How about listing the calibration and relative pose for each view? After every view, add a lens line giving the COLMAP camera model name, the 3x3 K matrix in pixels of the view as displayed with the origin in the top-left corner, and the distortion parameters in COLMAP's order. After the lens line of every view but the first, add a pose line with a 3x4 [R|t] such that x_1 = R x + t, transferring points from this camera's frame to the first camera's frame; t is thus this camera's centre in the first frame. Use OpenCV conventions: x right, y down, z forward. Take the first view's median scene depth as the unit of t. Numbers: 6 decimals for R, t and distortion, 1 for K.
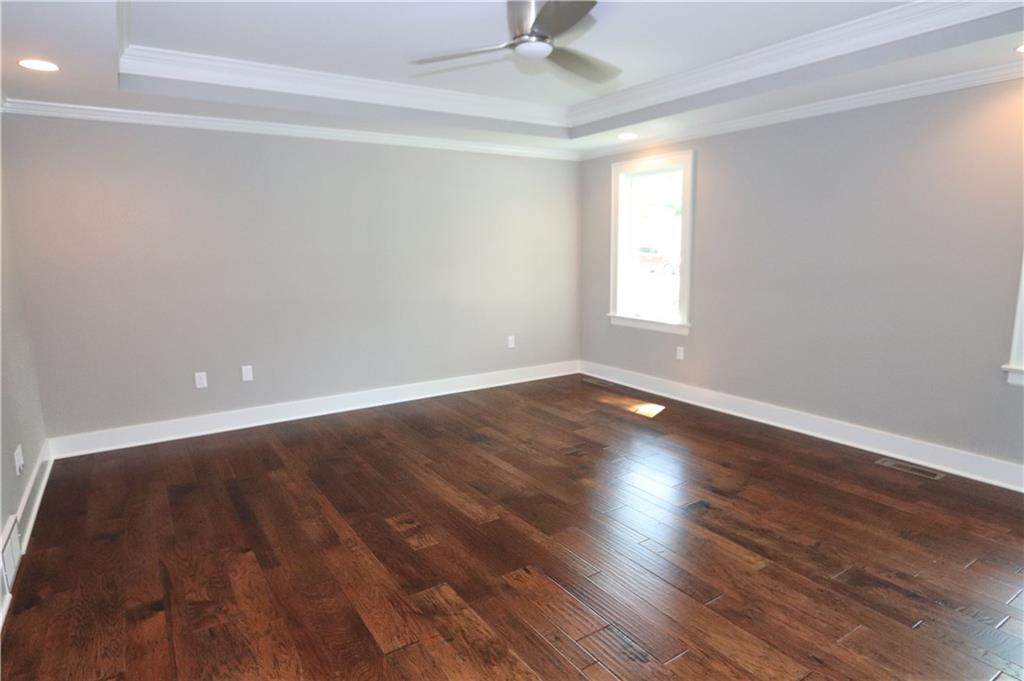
lens RADIAL K [[573.2, 0, 513.7], [0, 573.2, 324.7], [0, 0, 1]] dist [-0.020357, -0.000860]
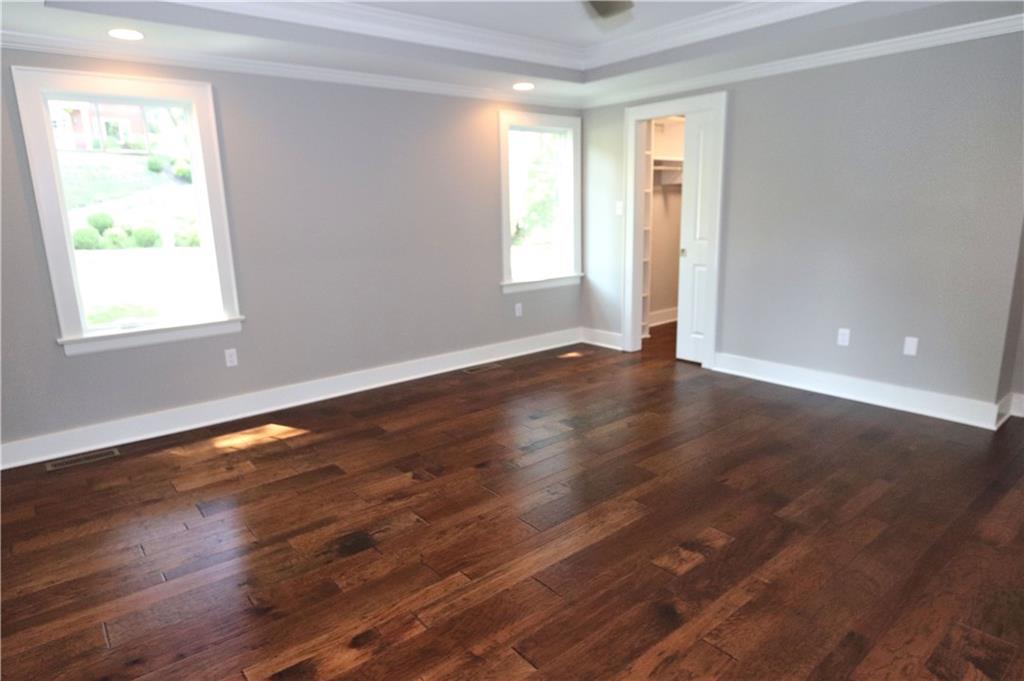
lens RADIAL K [[561.2, 0, 512.3], [0, 561.2, 343.5], [0, 0, 1]] dist [-0.003495, -0.000898]
pose [[-0.064201, -0.222559, 0.972803, -0.789357], [0.150226, 0.961550, 0.229899, -0.144796], [-0.986565, 0.160900, -0.028298, 1.084107]]
